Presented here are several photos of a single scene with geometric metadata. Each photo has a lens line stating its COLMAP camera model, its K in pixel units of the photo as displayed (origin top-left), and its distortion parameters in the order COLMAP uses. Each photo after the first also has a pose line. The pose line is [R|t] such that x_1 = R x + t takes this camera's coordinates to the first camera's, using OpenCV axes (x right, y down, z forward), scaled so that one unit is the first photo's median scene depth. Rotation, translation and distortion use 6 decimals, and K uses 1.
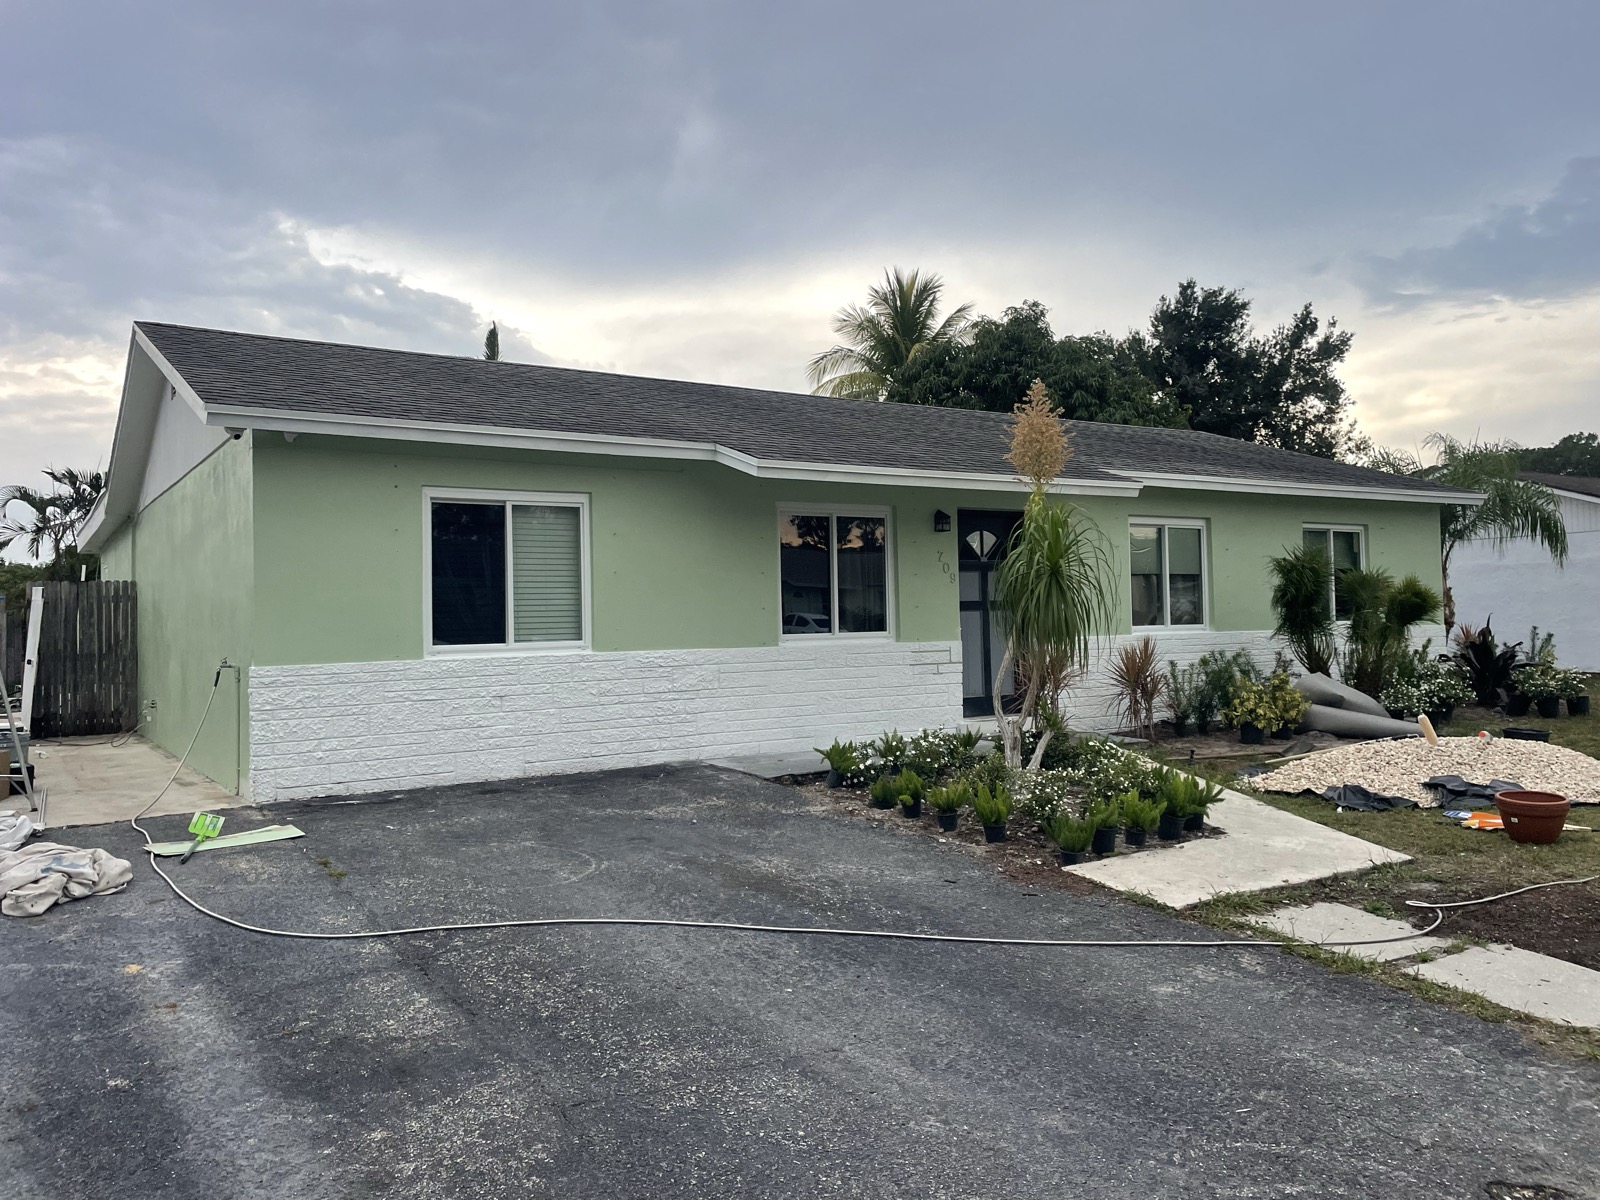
lens RADIAL K [[1204.3, 0, 799.5], [0, 1204.3, 555.0], [0, 0, 1]] dist [0.096531, -0.122535]
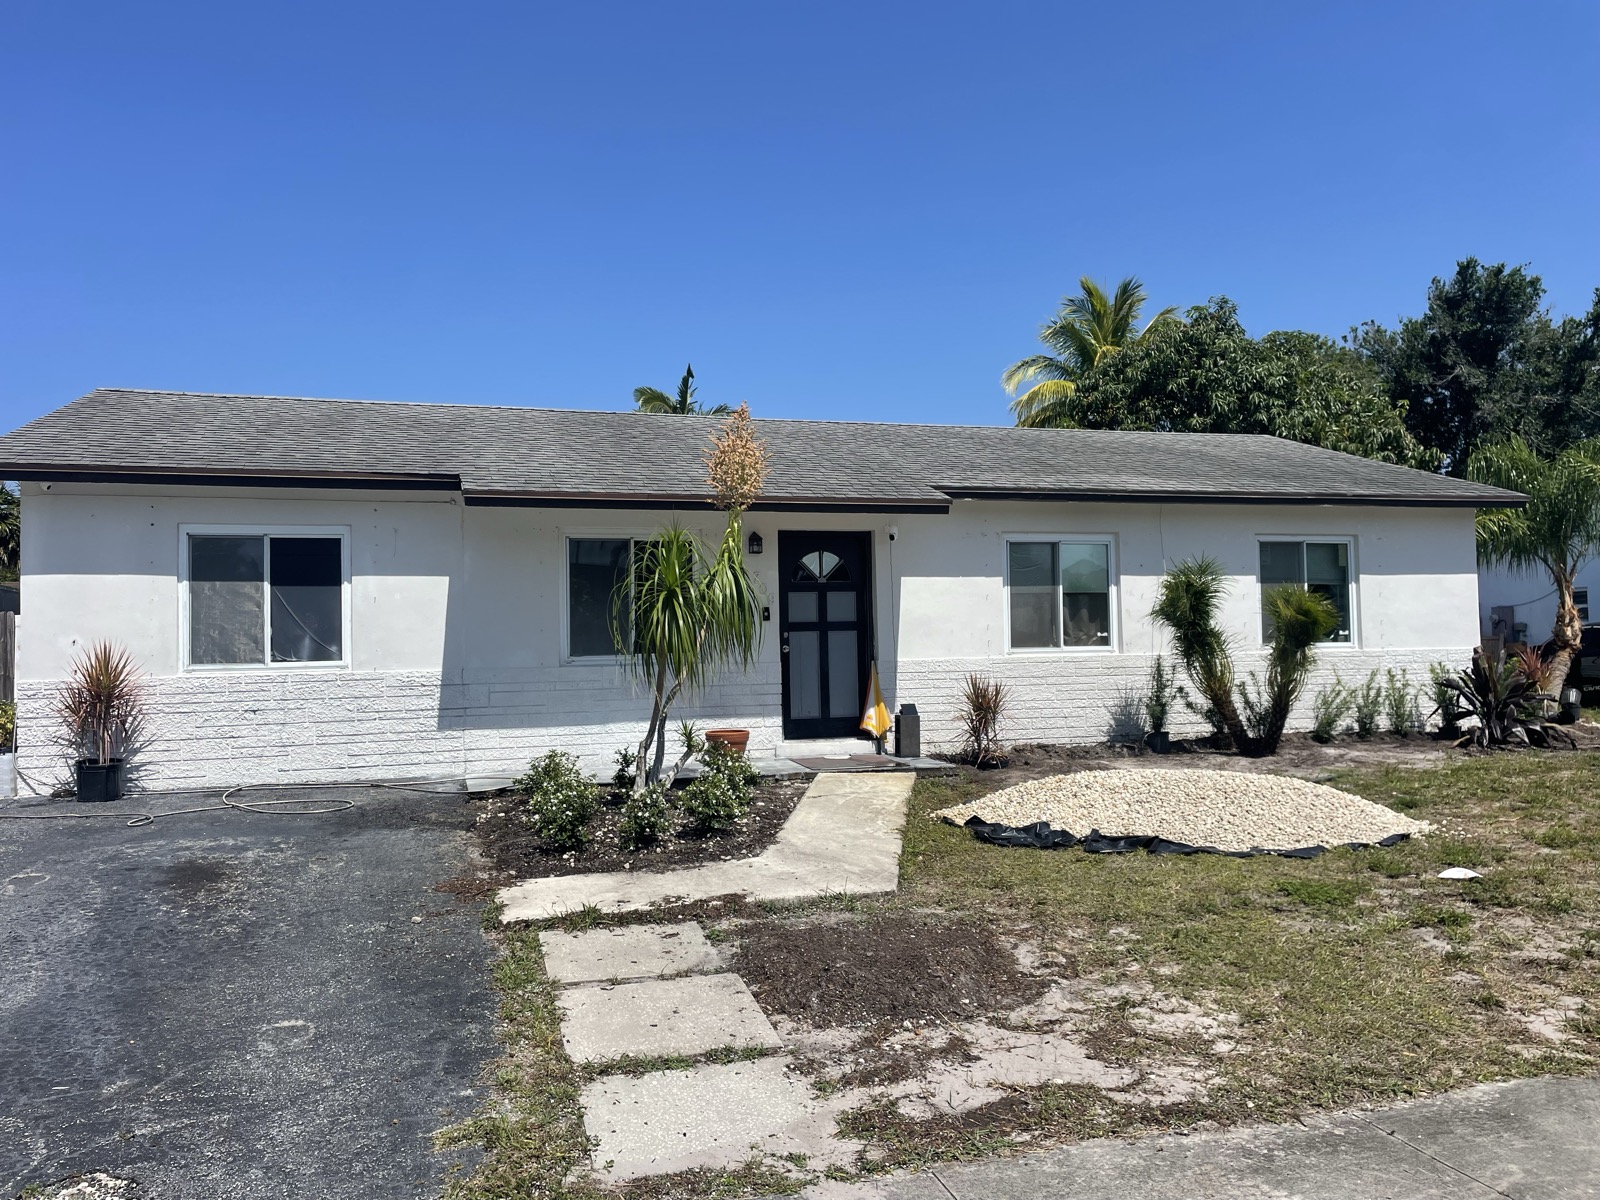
lens RADIAL K [[1204.3, 0, 799.5], [0, 1204.3, 555.0], [0, 0, 1]] dist [0.096531, -0.122535]
pose [[0.969538, -0.017226, -0.244336, 0.327263], [0.014119, 0.999796, -0.014463, -0.002725], [0.244536, 0.010573, 0.969583, 0.018402]]
